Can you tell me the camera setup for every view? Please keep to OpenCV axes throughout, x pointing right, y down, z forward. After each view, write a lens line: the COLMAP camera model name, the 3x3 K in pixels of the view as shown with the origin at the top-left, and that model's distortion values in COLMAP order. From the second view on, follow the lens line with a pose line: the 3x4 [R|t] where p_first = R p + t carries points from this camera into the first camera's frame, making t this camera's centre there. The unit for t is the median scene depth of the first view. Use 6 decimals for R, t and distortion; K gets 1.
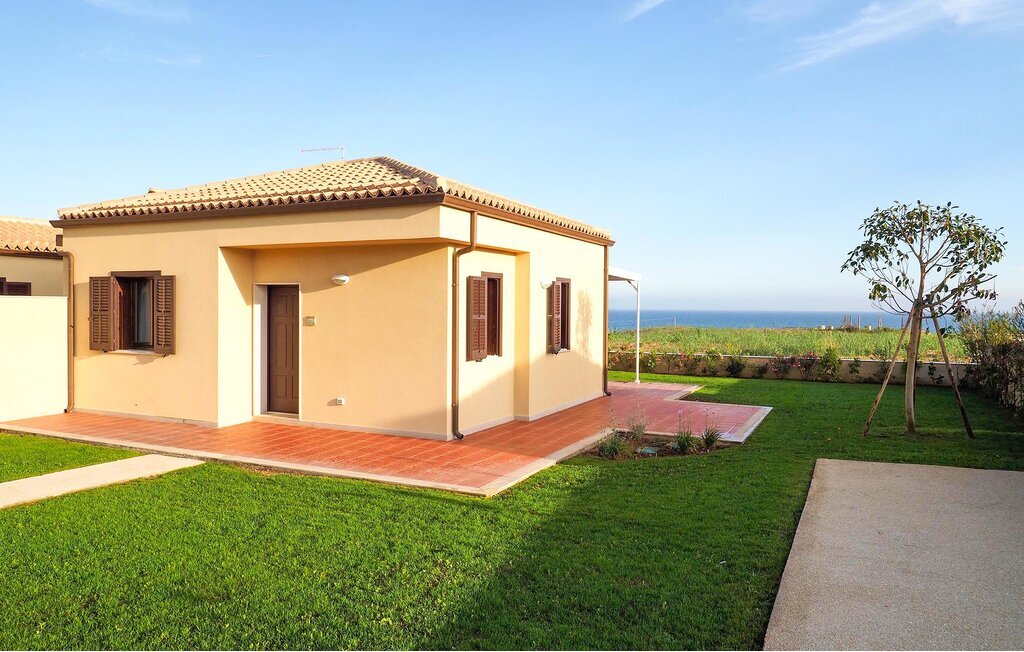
lens RADIAL K [[707.6, 0, 512.0], [0, 707.6, 326.0], [0, 0, 1]] dist [0.001225, 0.005526]
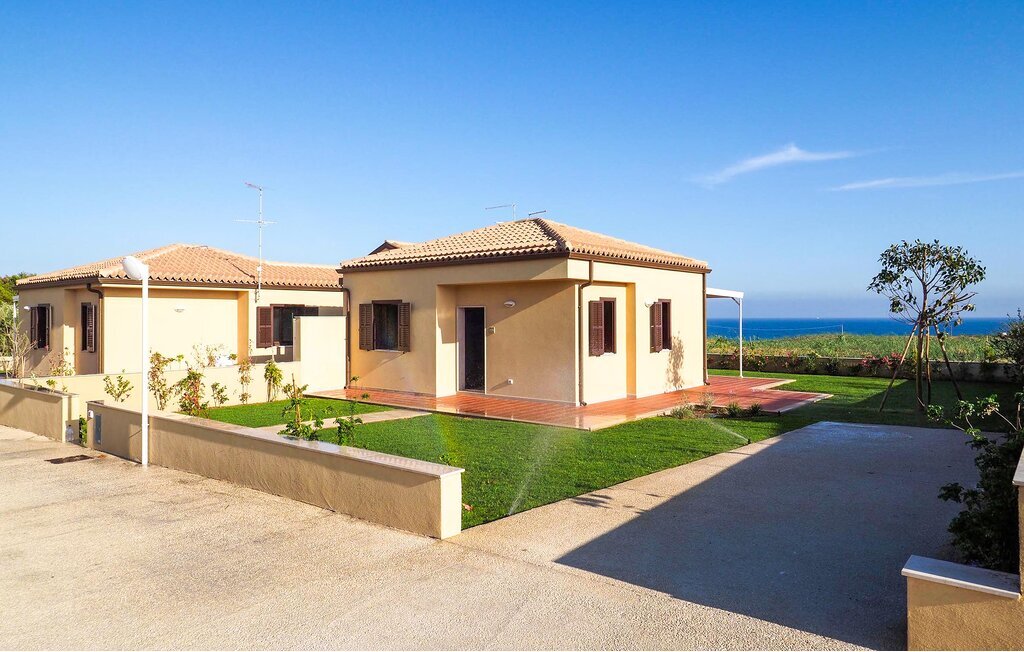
lens RADIAL K [[659.2, 0, 529.5], [0, 659.2, 325.6], [0, 0, 1]] dist [0.022546, 0.000720]
pose [[0.975299, -0.008260, -0.220737, 0.116125], [0.004949, 0.999867, -0.015548, 0.004971], [0.220836, 0.014072, 0.975210, -0.393282]]
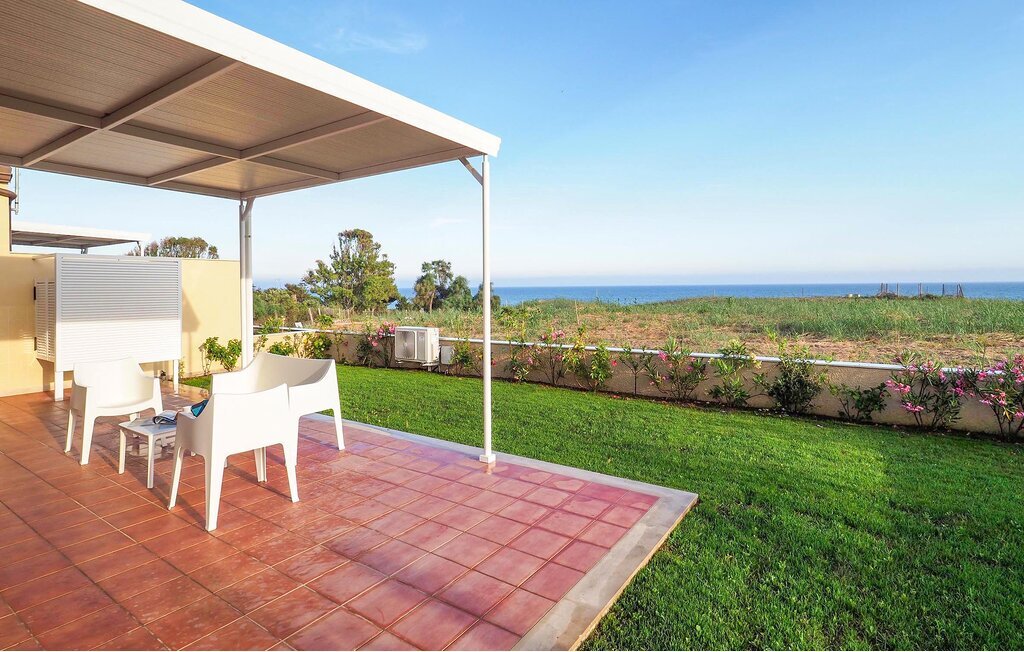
lens RADIAL K [[501.7, 0, 510.8], [0, 501.7, 274.8], [0, 0, 1]] dist [0.000473, 0.000000]
pose [[0.989980, -0.017223, -0.140156, 0.361349], [0.009915, 0.998563, -0.052673, 0.010082], [0.140861, 0.050756, 0.988727, 1.269228]]
